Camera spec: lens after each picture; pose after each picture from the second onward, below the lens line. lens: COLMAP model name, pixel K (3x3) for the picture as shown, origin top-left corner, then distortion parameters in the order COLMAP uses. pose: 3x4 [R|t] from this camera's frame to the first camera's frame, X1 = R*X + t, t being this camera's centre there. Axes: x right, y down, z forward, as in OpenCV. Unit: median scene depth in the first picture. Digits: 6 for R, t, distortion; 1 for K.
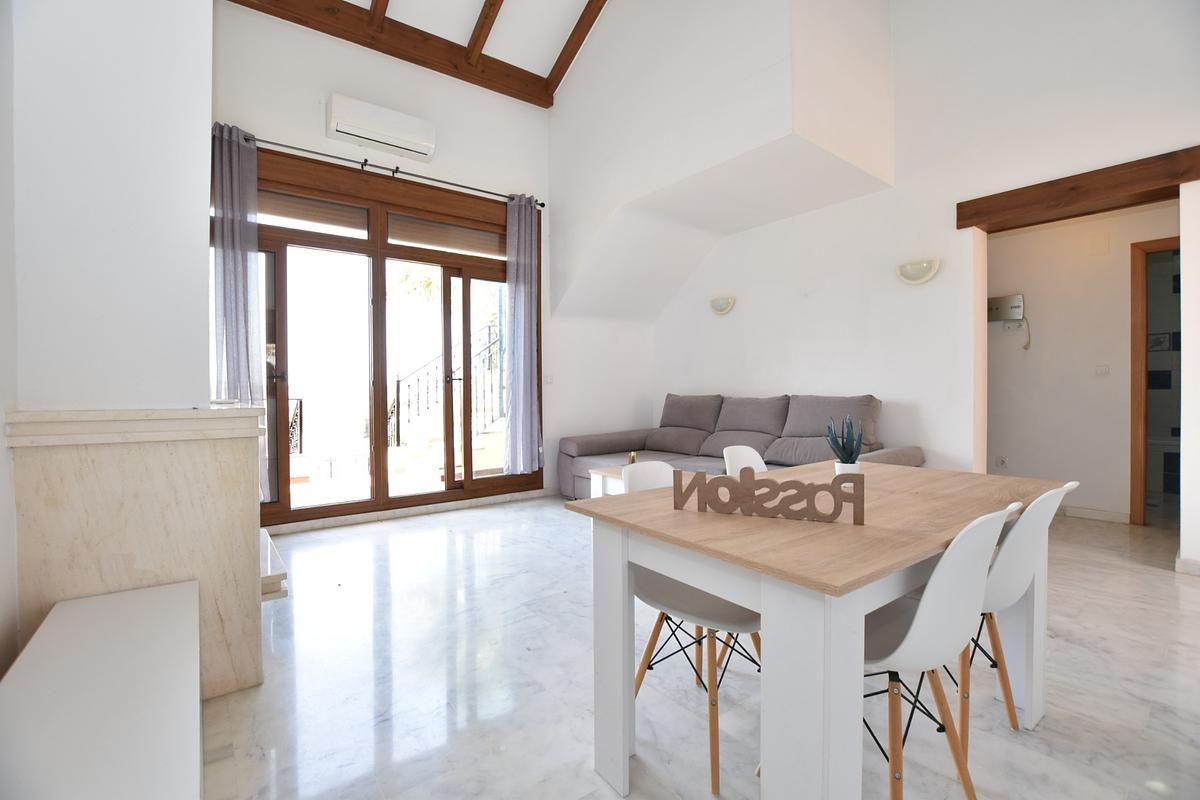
lens RADIAL K [[524.7, 0, 599.3], [0, 524.7, 397.9], [0, 0, 1]] dist [-0.031967, 0.003742]
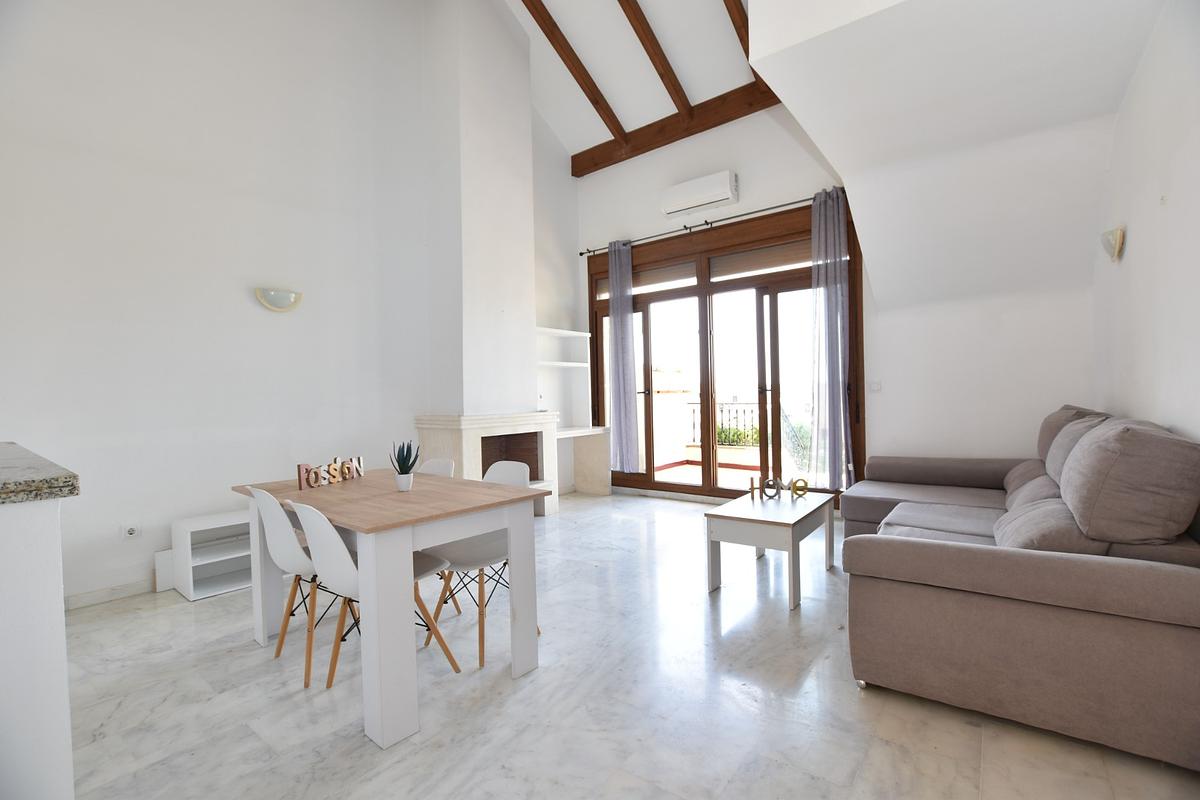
lens RADIAL K [[524.7, 0, 604.2], [0, 524.7, 397.4], [0, 0, 1]] dist [-0.031967, 0.003742]
pose [[0.255401, 0.006994, -0.966810, 0.743914], [0.007938, 0.999925, 0.009331, -0.035997], [0.966803, -0.010058, 0.255326, 0.437259]]
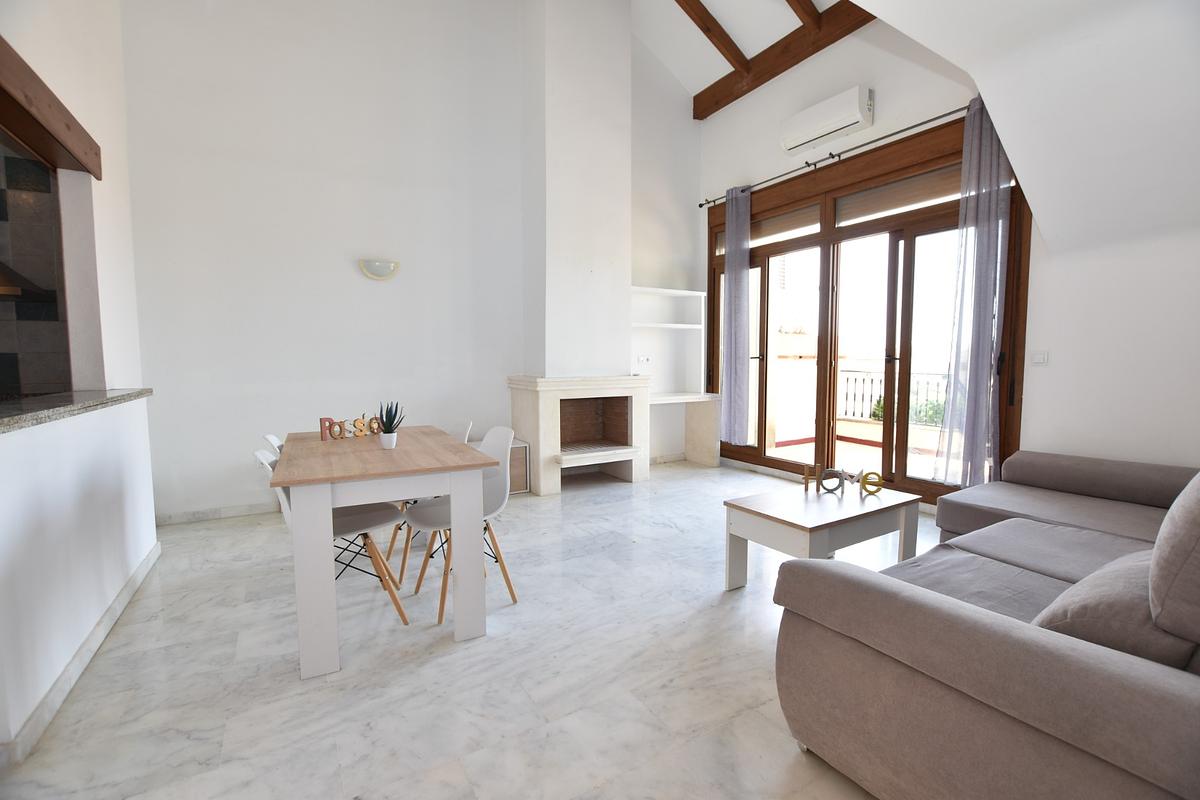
lens RADIAL K [[524.7, 0, 608.8], [0, 524.7, 397.6], [0, 0, 1]] dist [-0.031967, 0.003742]
pose [[-0.107948, 0.083783, -0.990620, 0.707596], [-0.010430, 0.996292, 0.085400, -0.043489], [0.994102, 0.019551, -0.106674, 0.671650]]
